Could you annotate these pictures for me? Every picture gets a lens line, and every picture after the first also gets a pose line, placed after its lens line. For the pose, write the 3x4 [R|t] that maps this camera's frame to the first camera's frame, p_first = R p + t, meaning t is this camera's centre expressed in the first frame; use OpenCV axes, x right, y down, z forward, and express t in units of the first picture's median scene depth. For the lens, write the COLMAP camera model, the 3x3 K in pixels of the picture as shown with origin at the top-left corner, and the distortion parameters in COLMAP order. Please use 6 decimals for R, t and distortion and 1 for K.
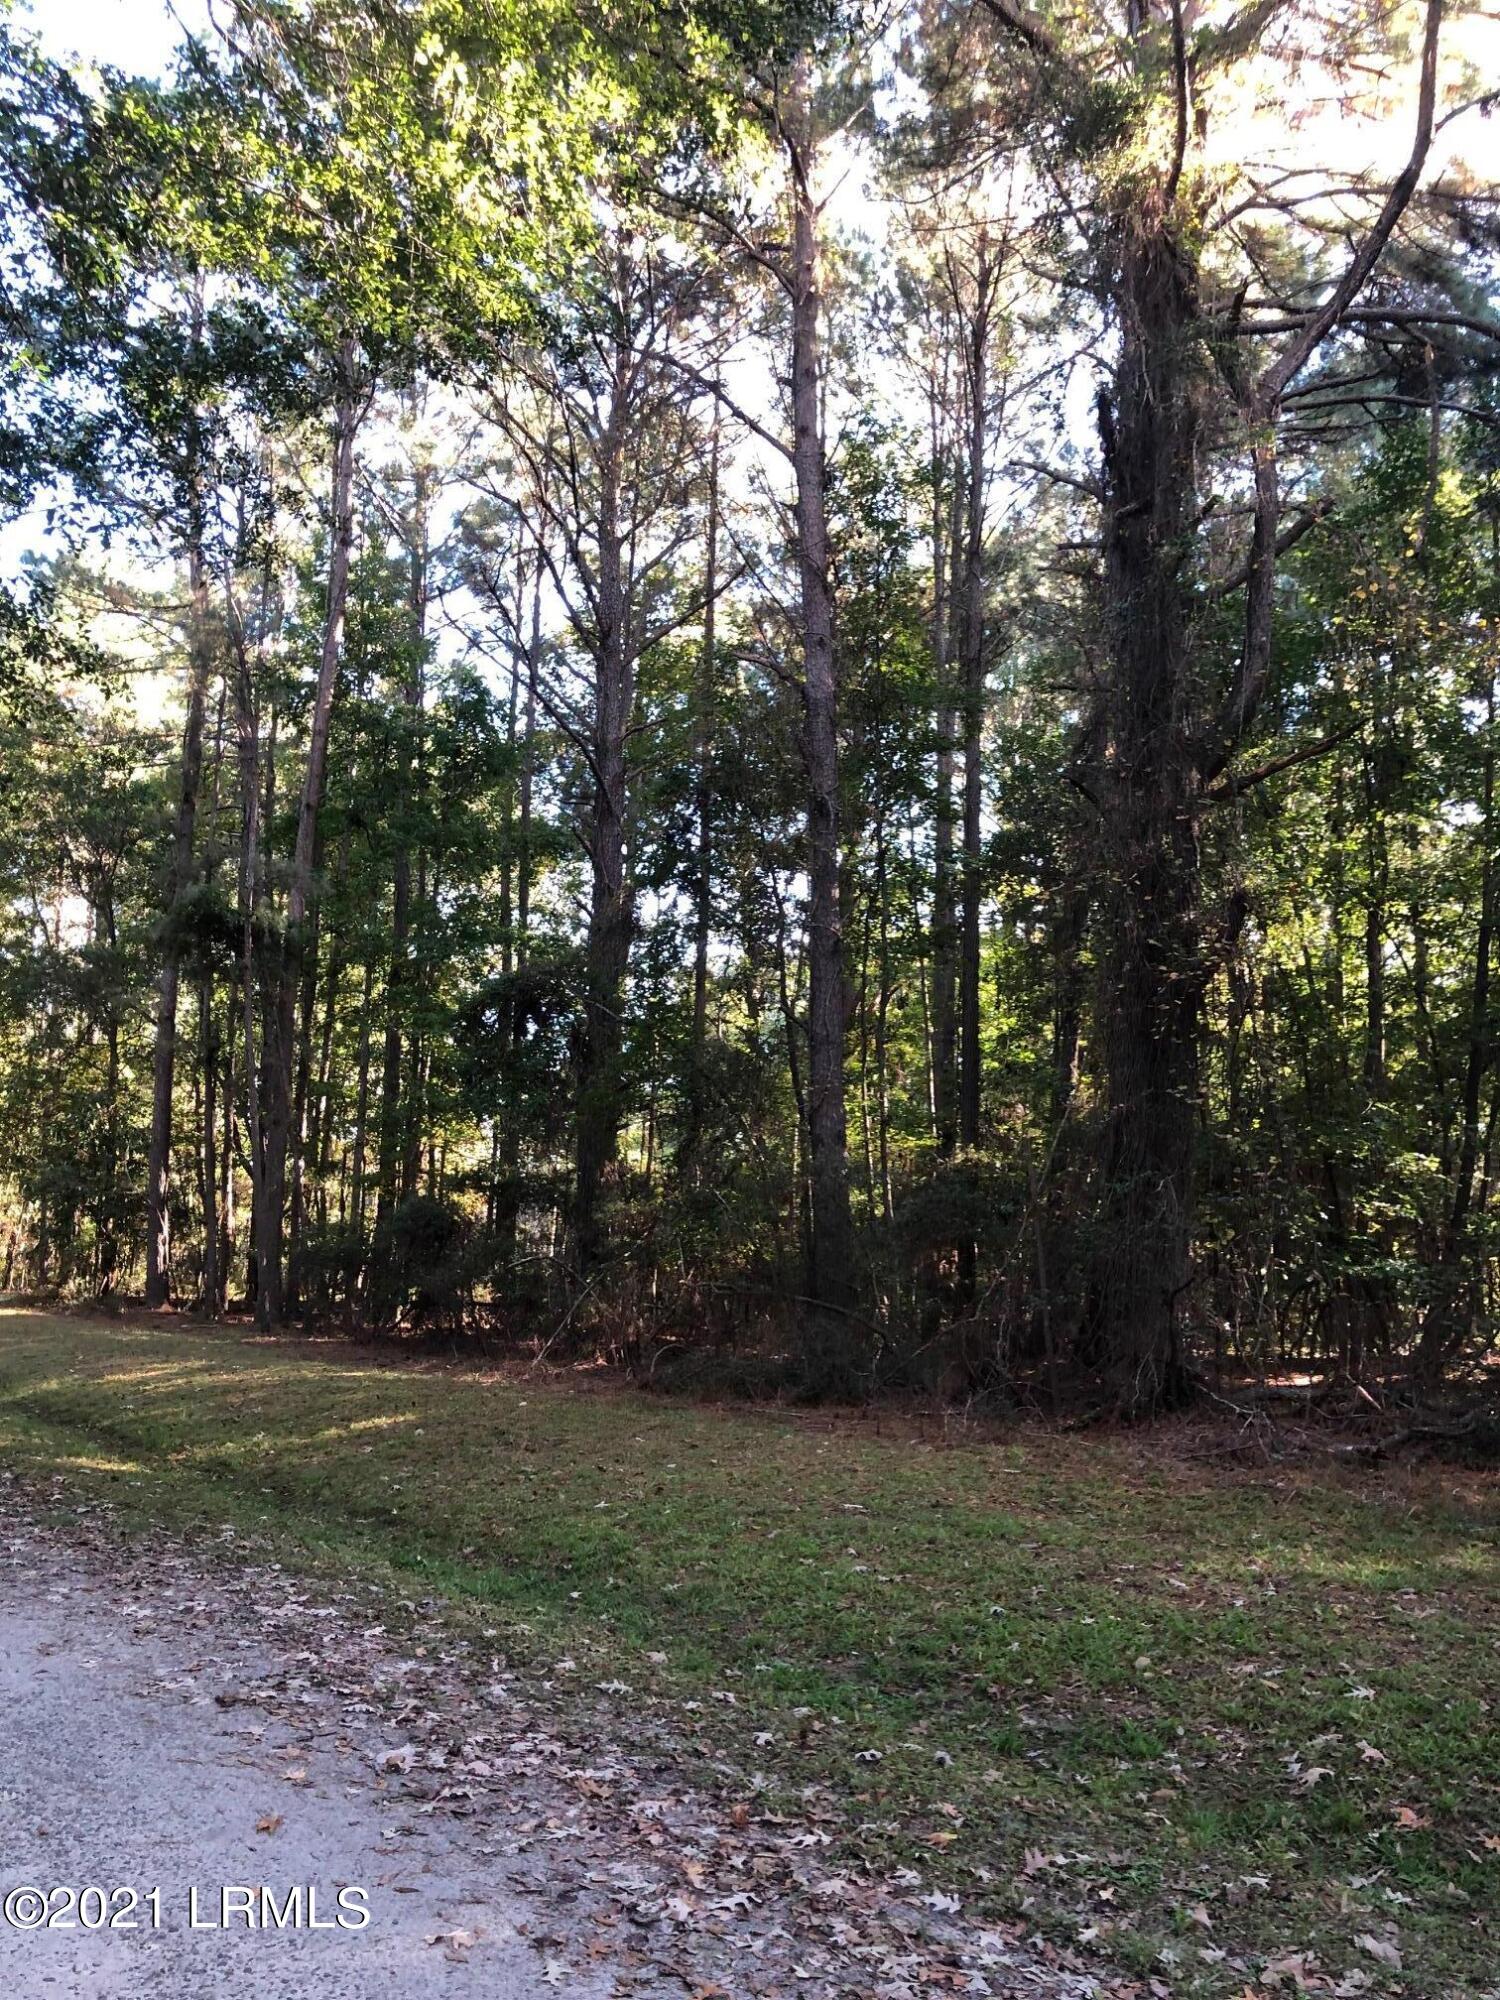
lens RADIAL K [[1652.9, 0, 745.9], [0, 1652.9, 1007.8], [0, 0, 1]] dist [0.030671, -0.027385]
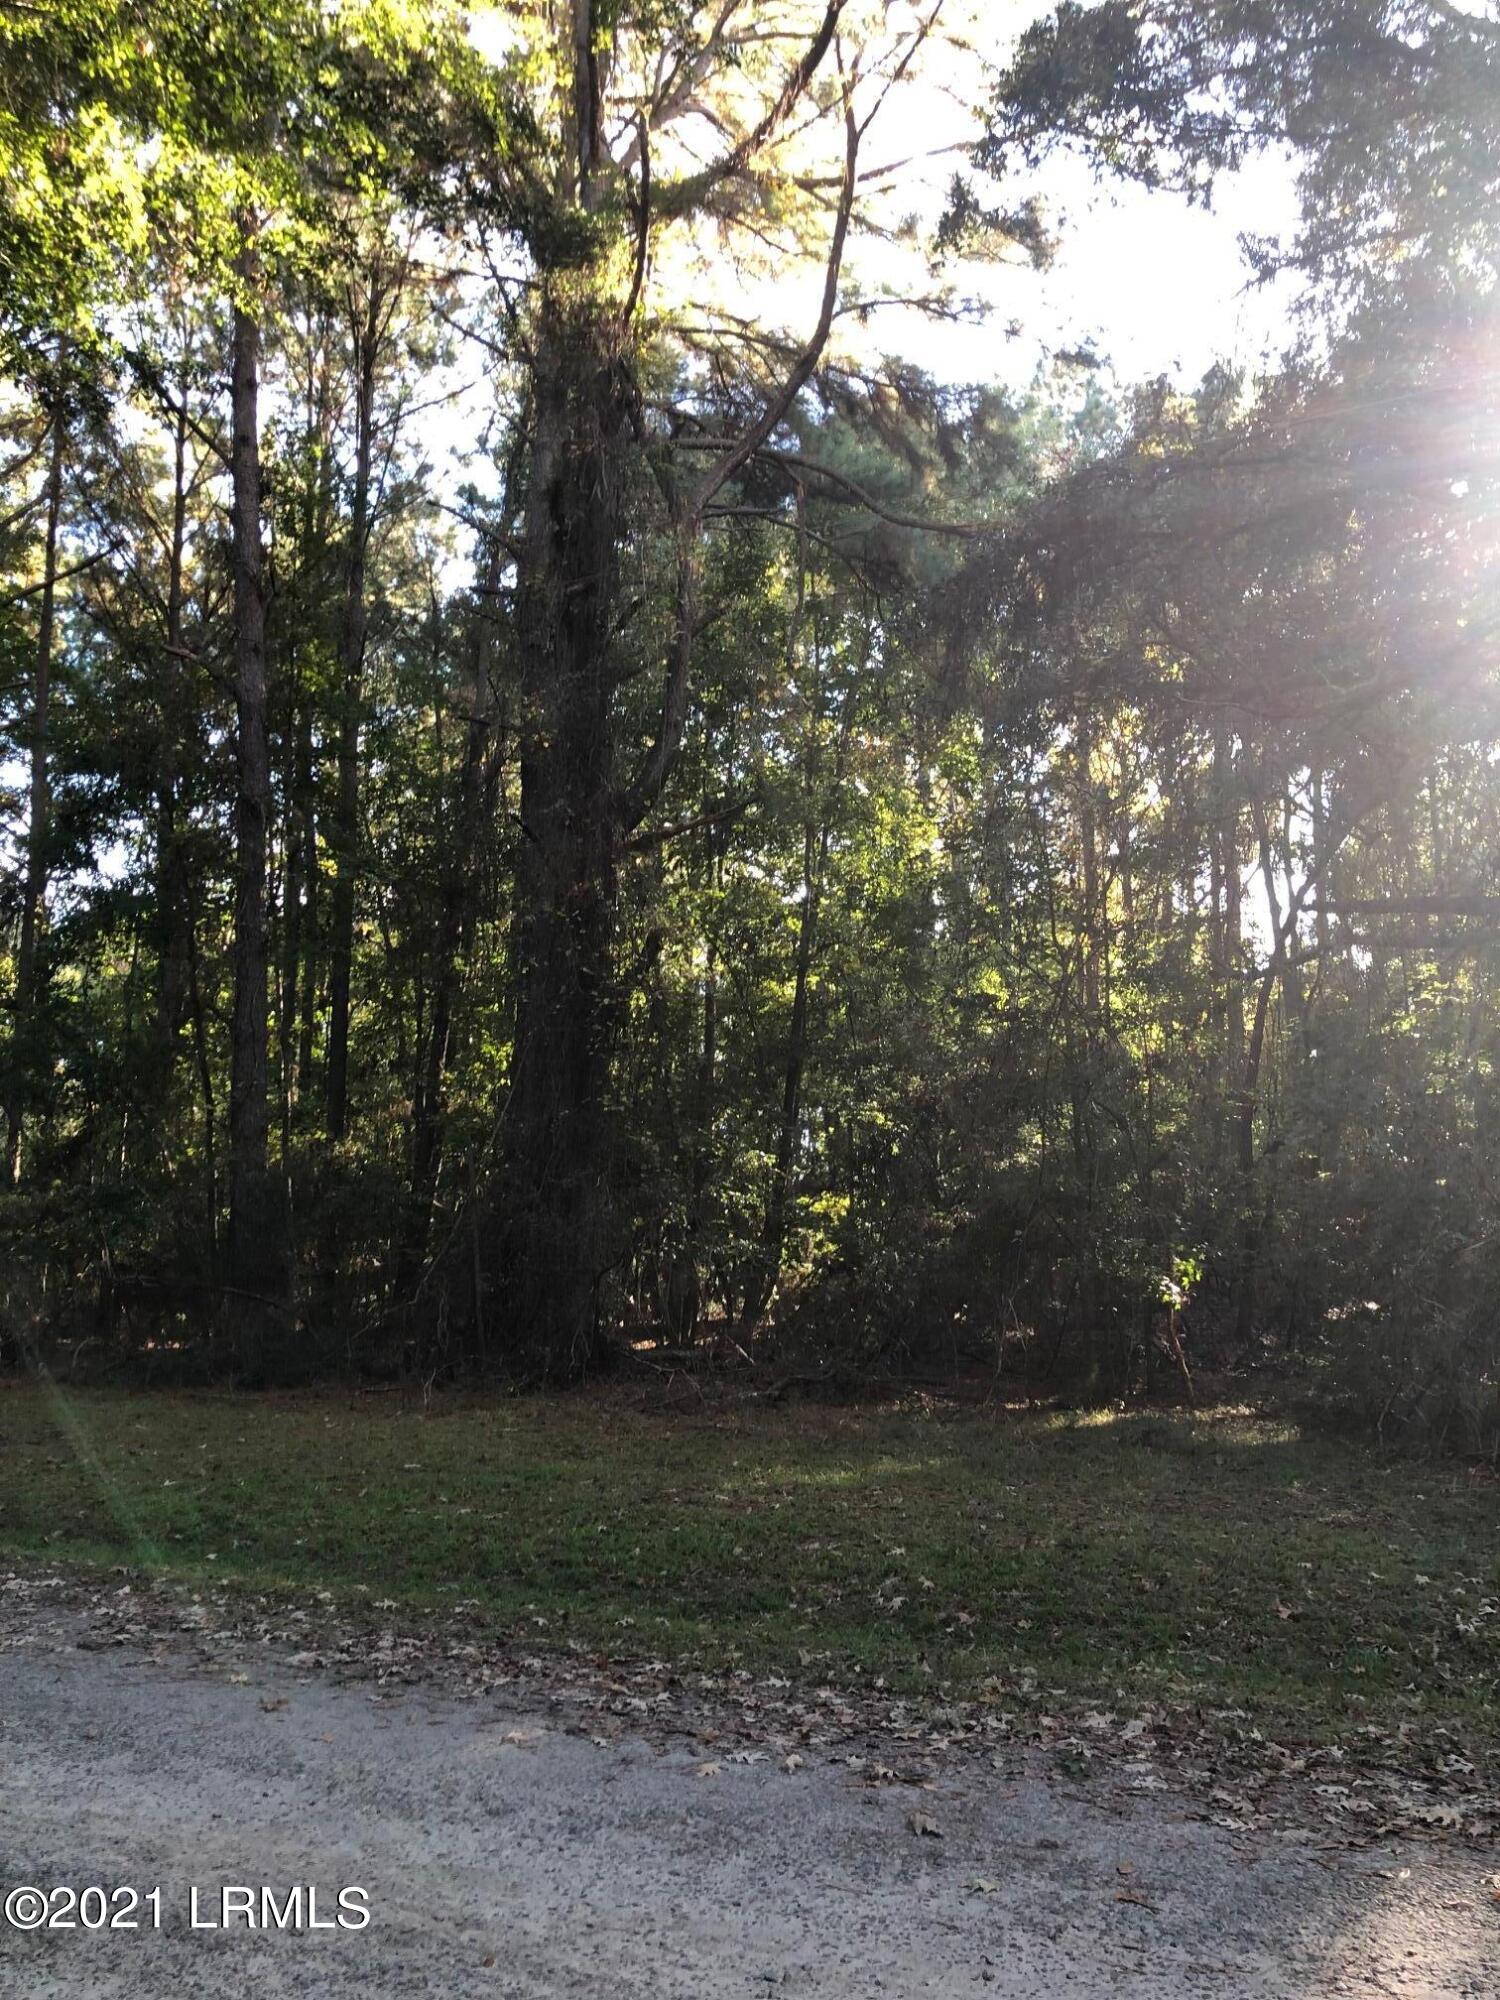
lens RADIAL K [[1652.9, 0, 753.7], [0, 1652.9, 996.3], [0, 0, 1]] dist [0.030671, -0.027385]
pose [[0.896182, 0.048418, 0.441038, -0.152095], [-0.050361, 0.998704, -0.007306, -0.017905], [-0.440820, -0.015664, 0.897459, -0.083268]]
